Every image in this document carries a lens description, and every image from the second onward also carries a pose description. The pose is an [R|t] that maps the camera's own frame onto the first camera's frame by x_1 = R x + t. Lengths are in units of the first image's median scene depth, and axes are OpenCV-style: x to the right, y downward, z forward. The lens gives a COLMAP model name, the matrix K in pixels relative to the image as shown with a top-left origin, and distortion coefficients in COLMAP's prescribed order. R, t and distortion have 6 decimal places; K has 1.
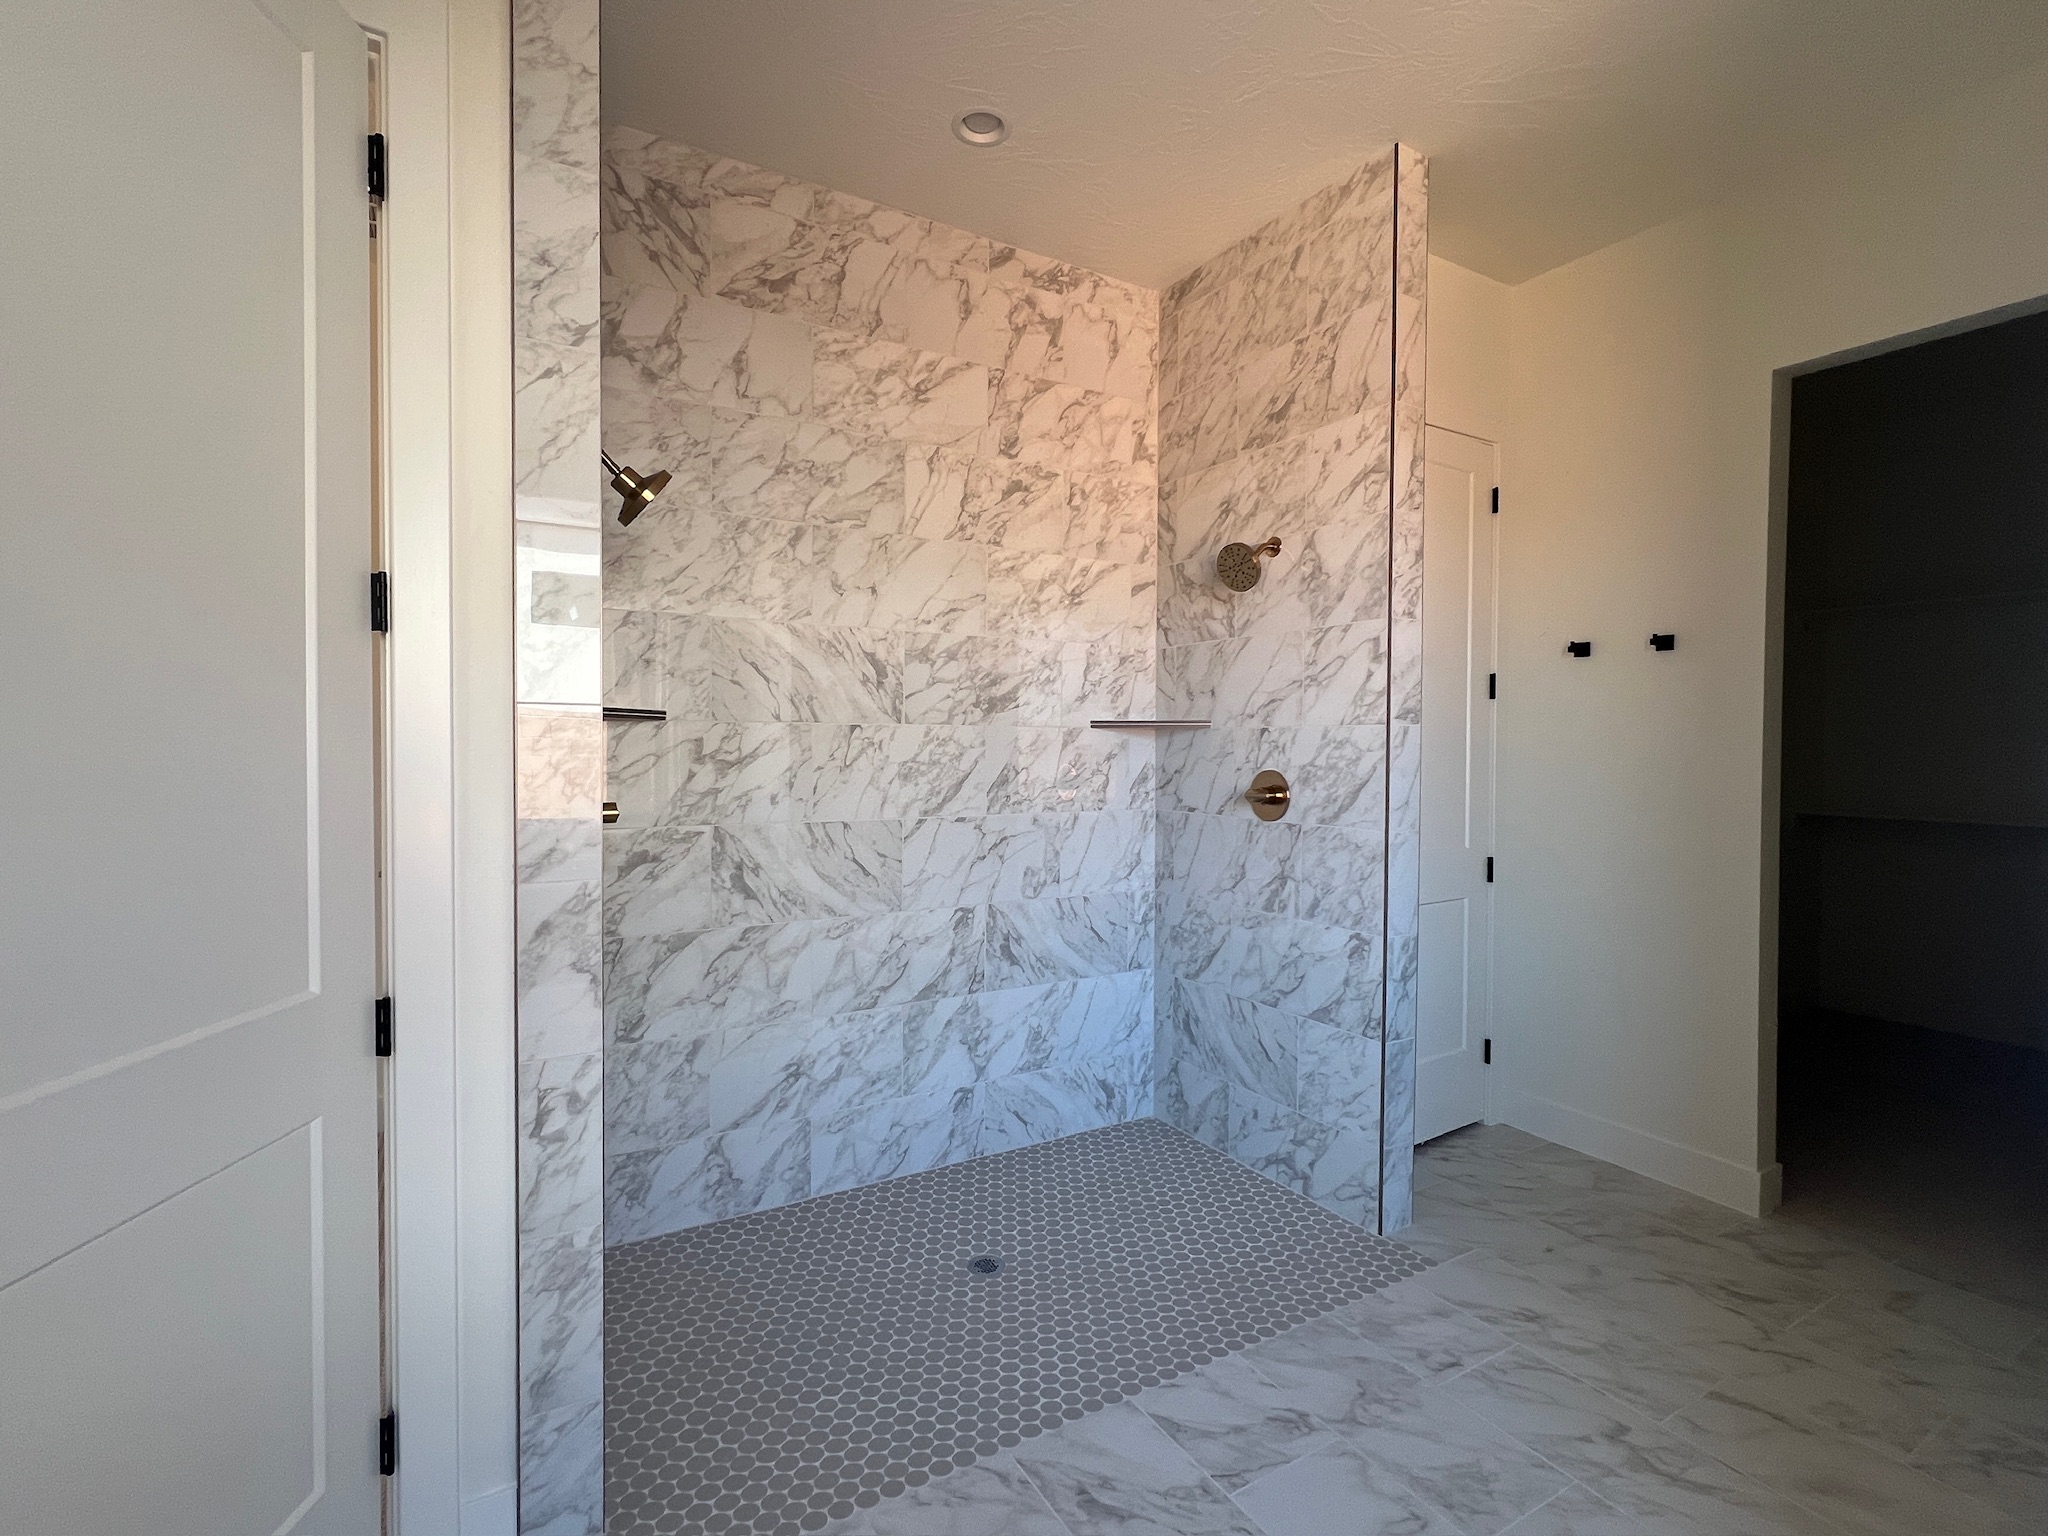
lens RADIAL K [[953.9, 0, 1023.8], [0, 953.9, 766.7], [0, 0, 1]] dist [-0.002352, -0.001322]
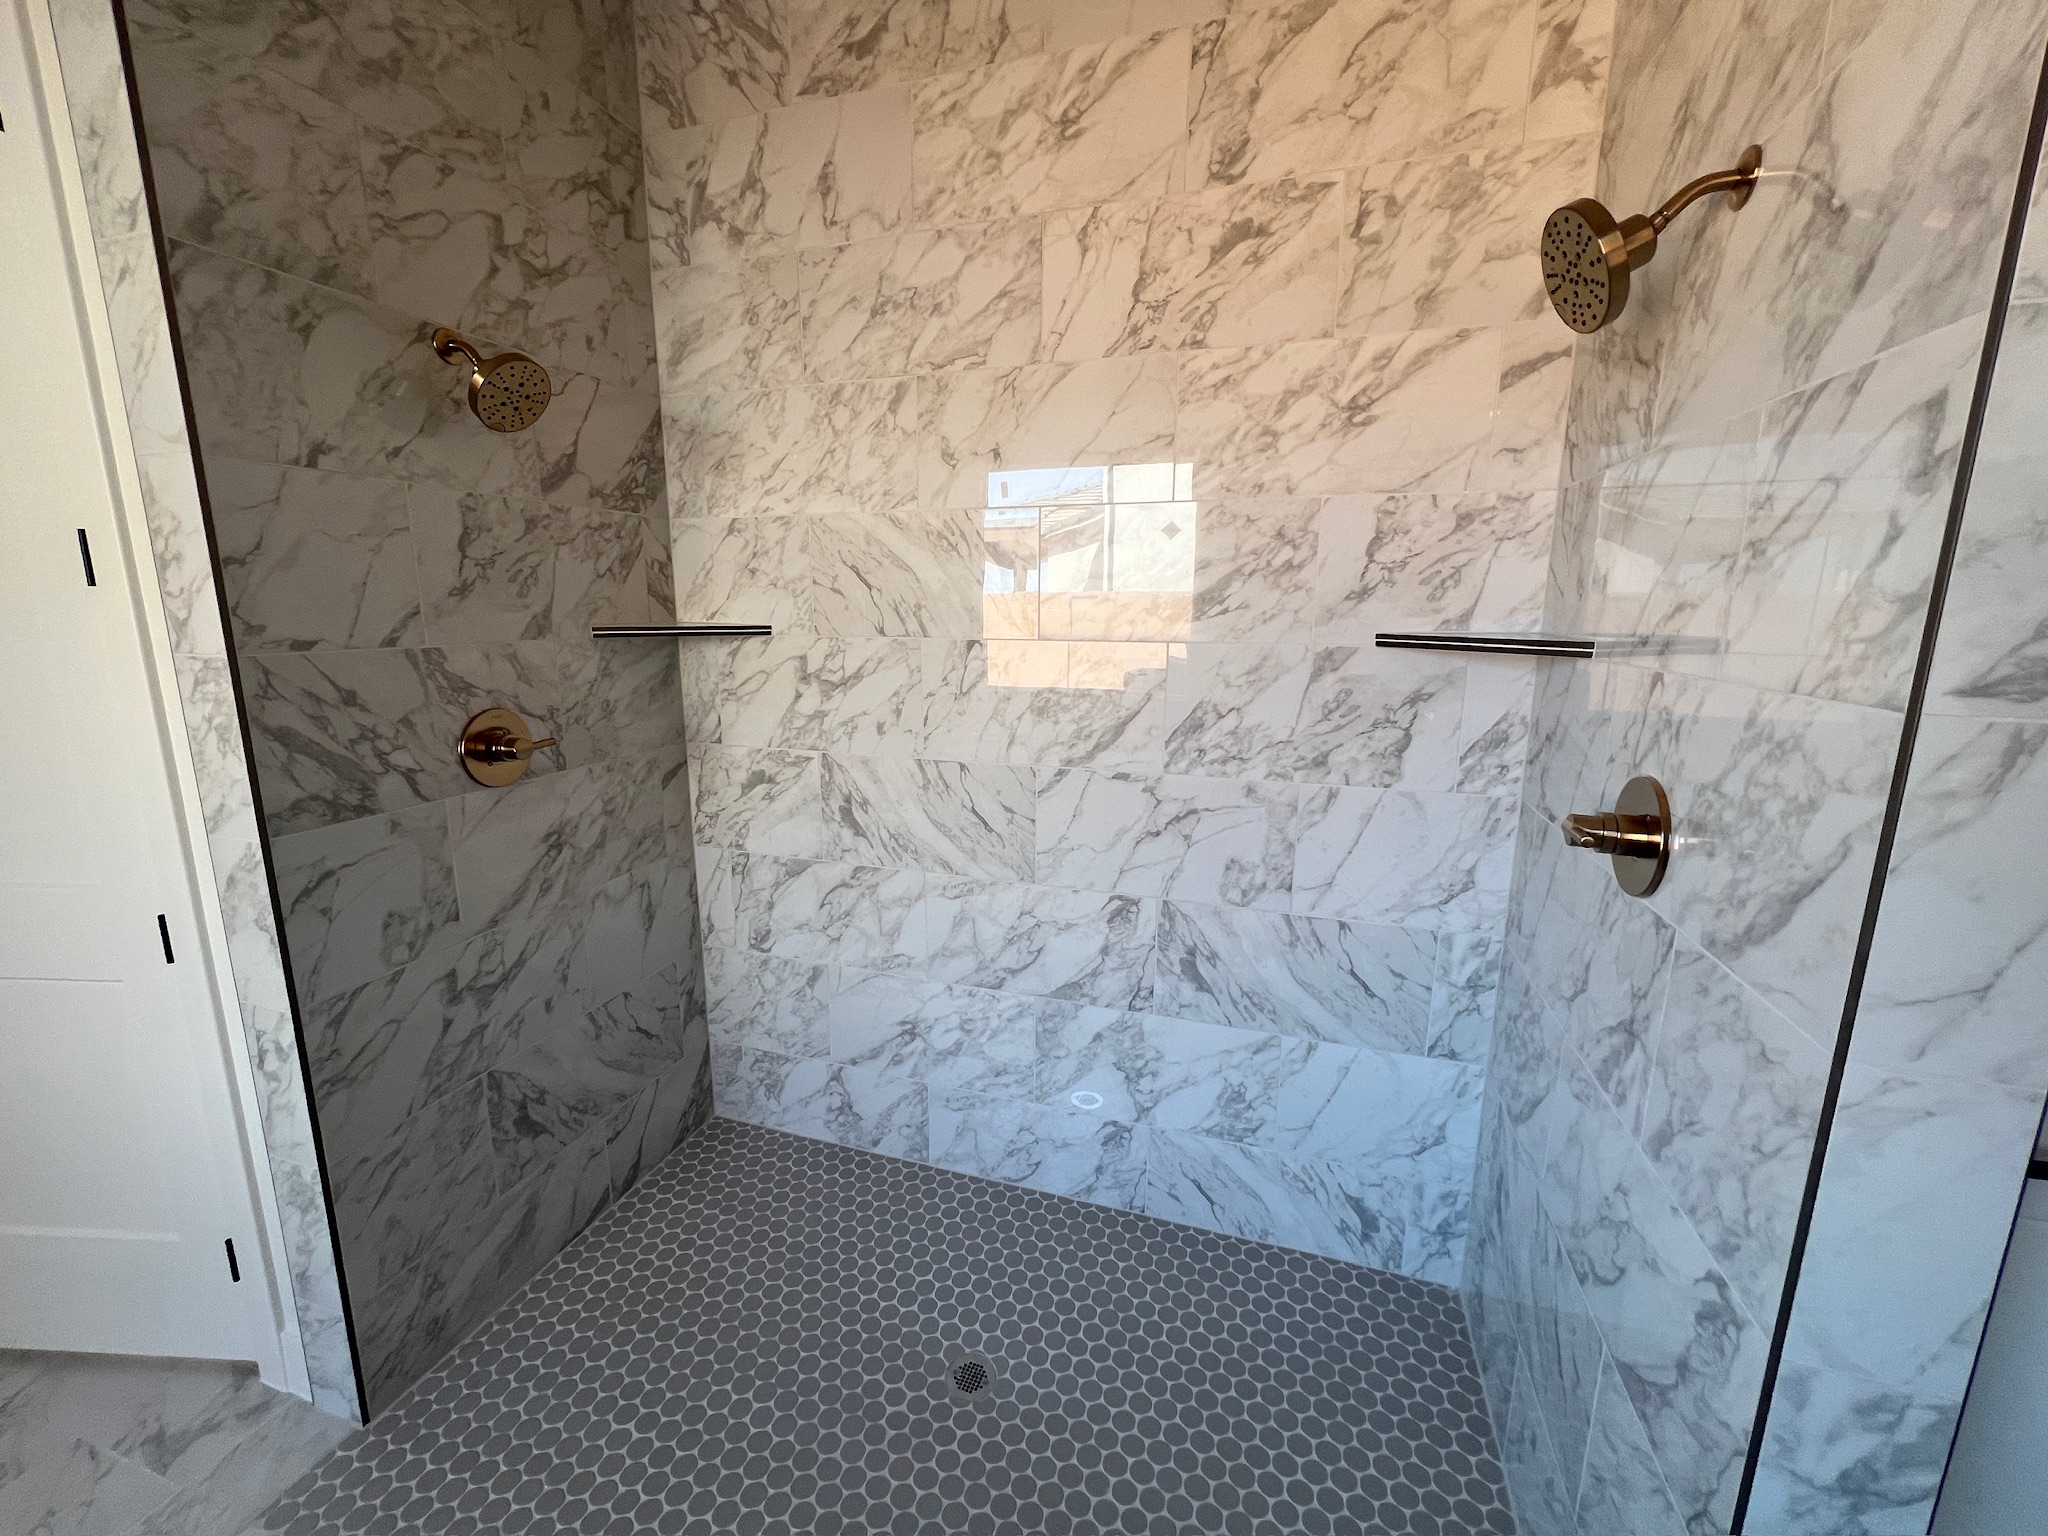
lens RADIAL K [[825.6, 0, 1018.1], [0, 825.6, 764.6], [0, 0, 1]] dist [-0.004157, 0.000668]
pose [[0.655009, 0.142503, -0.742062, 0.347963], [-0.016585, 0.984530, 0.174427, -0.060416], [0.755439, -0.101944, 0.647240, 0.568447]]
